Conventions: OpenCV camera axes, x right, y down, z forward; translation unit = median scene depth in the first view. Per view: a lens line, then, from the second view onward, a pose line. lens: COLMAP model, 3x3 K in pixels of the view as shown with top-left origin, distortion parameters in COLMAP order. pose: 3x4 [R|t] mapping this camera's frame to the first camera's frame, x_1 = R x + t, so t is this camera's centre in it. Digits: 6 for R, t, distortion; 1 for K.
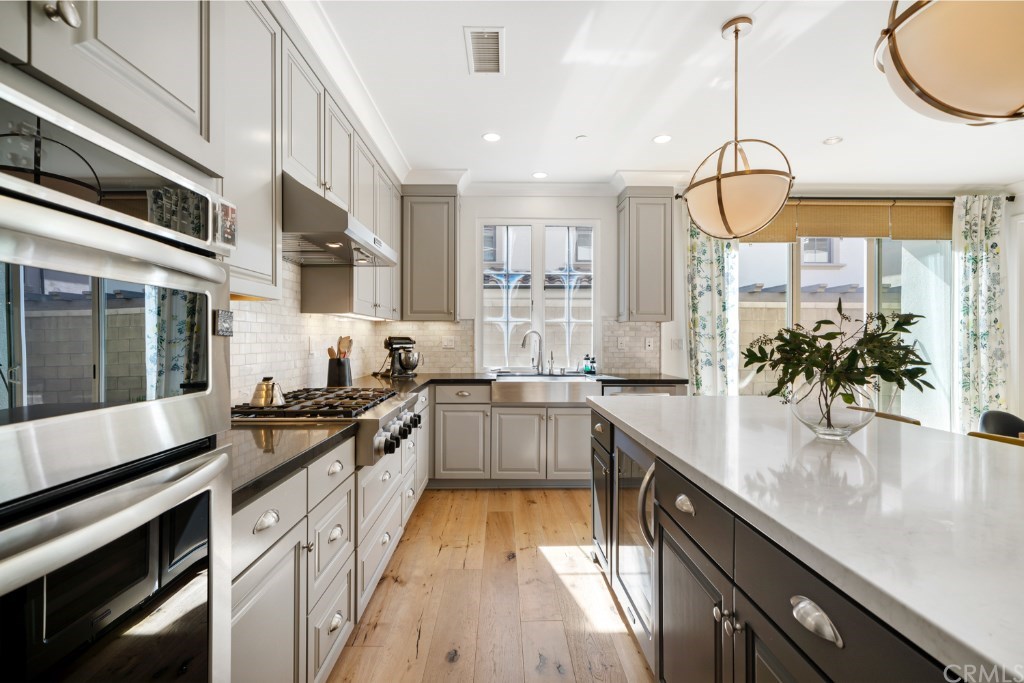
lens RADIAL K [[476.2, 0, 515.5], [0, 476.2, 337.8], [0, 0, 1]] dist [-0.000767, 0.000313]
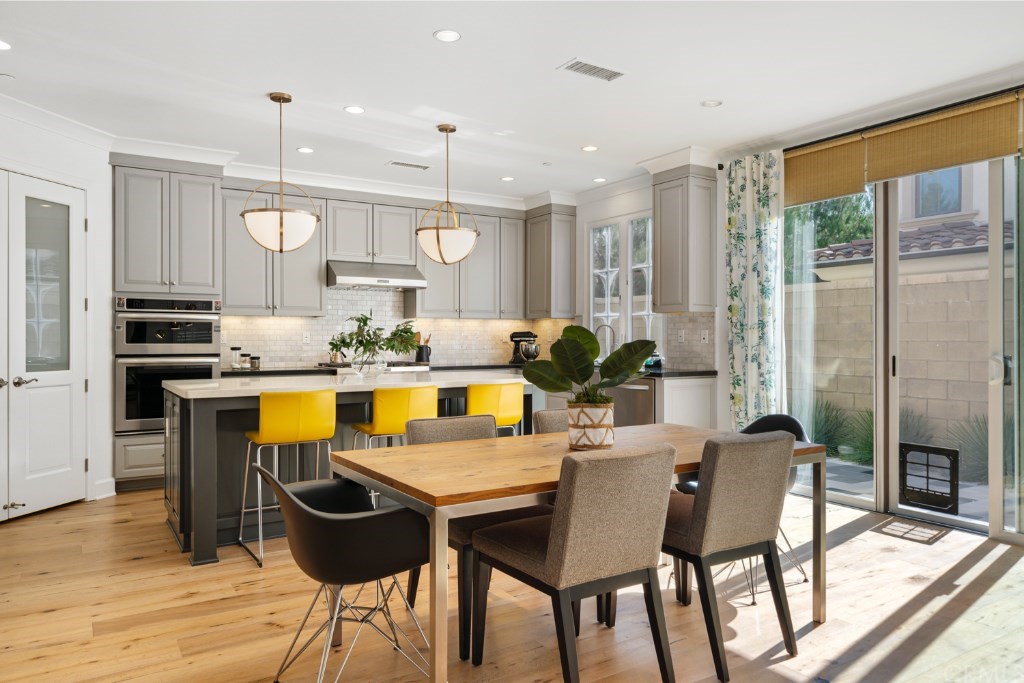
lens RADIAL K [[694.0, 0, 509.6], [0, 694.0, 339.5], [0, 0, 1]] dist [0.000240, -0.000859]
pose [[0.520513, -0.002492, -0.853850, 1.227878], [0.005098, 0.999987, 0.000190, 0.016214], [0.853839, -0.004452, 0.520519, 0.009181]]
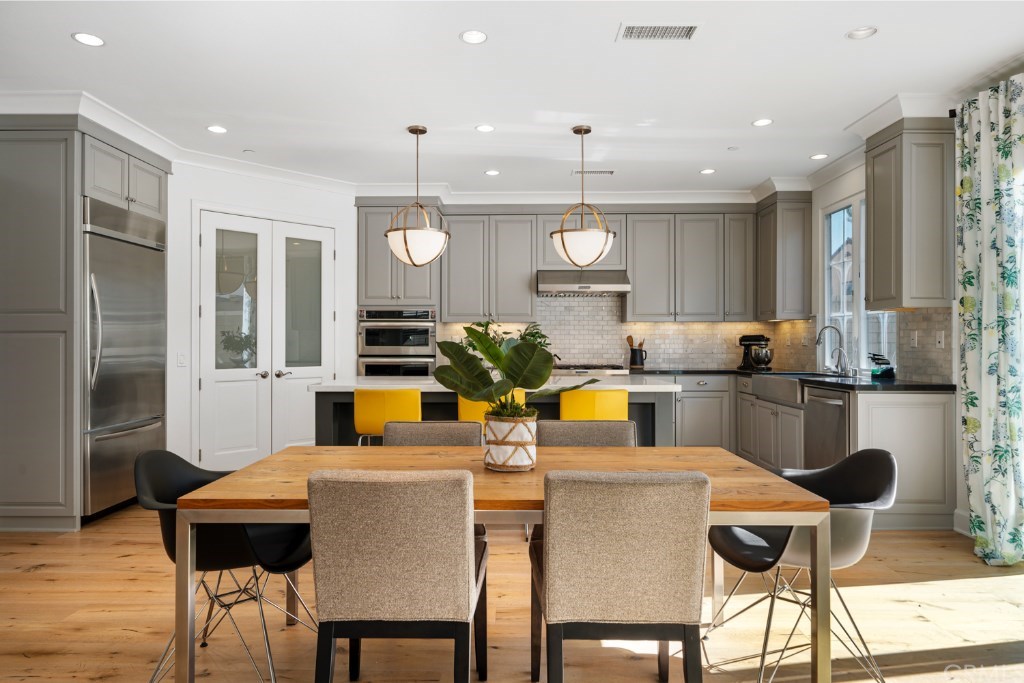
lens RADIAL K [[627.2, 0, 510.5], [0, 627.2, 341.9], [0, 0, 1]] dist [0.002801, -0.001975]
pose [[-0.026421, -0.004848, -0.999639, 1.222376], [0.003698, 0.999981, -0.004947, 0.018428], [0.999644, -0.003827, -0.026403, 0.415814]]
